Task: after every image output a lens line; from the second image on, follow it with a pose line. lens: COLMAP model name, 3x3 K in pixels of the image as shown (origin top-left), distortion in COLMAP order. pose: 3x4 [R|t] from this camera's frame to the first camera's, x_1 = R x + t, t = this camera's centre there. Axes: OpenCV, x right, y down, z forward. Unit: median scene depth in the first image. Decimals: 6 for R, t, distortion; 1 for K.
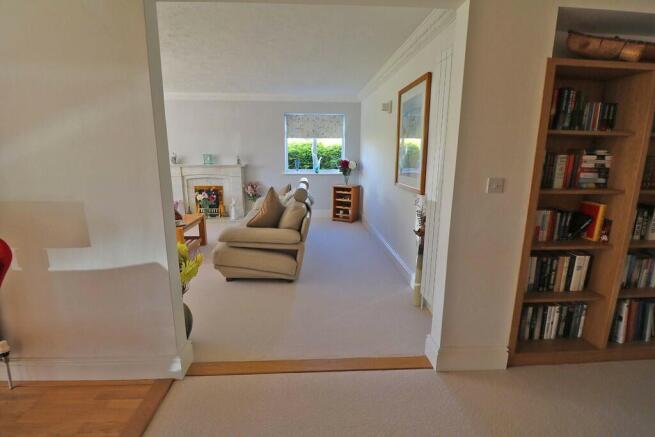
lens RADIAL K [[309.9, 0, 327.5], [0, 309.9, 216.9], [0, 0, 1]] dist [-0.011756, -0.005488]
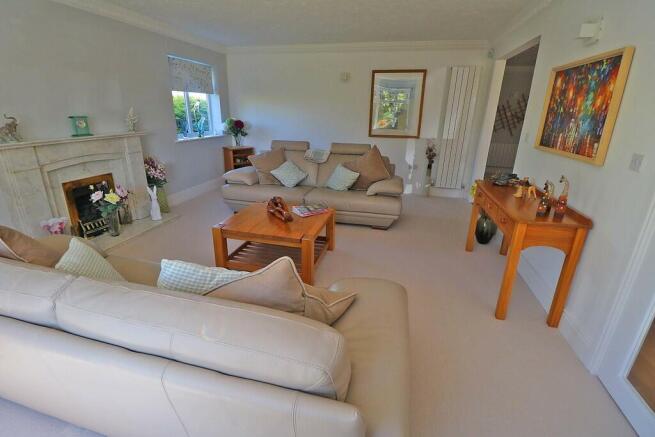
lens RADIAL K [[309.9, 0, 326.2], [0, 309.9, 216.7], [0, 0, 1]] dist [-0.011756, -0.005488]
pose [[0.325540, -0.307396, 0.894165, -0.772477], [0.168990, 0.949367, 0.264849, -0.109991], [-0.930304, 0.064886, 0.361004, 0.442916]]
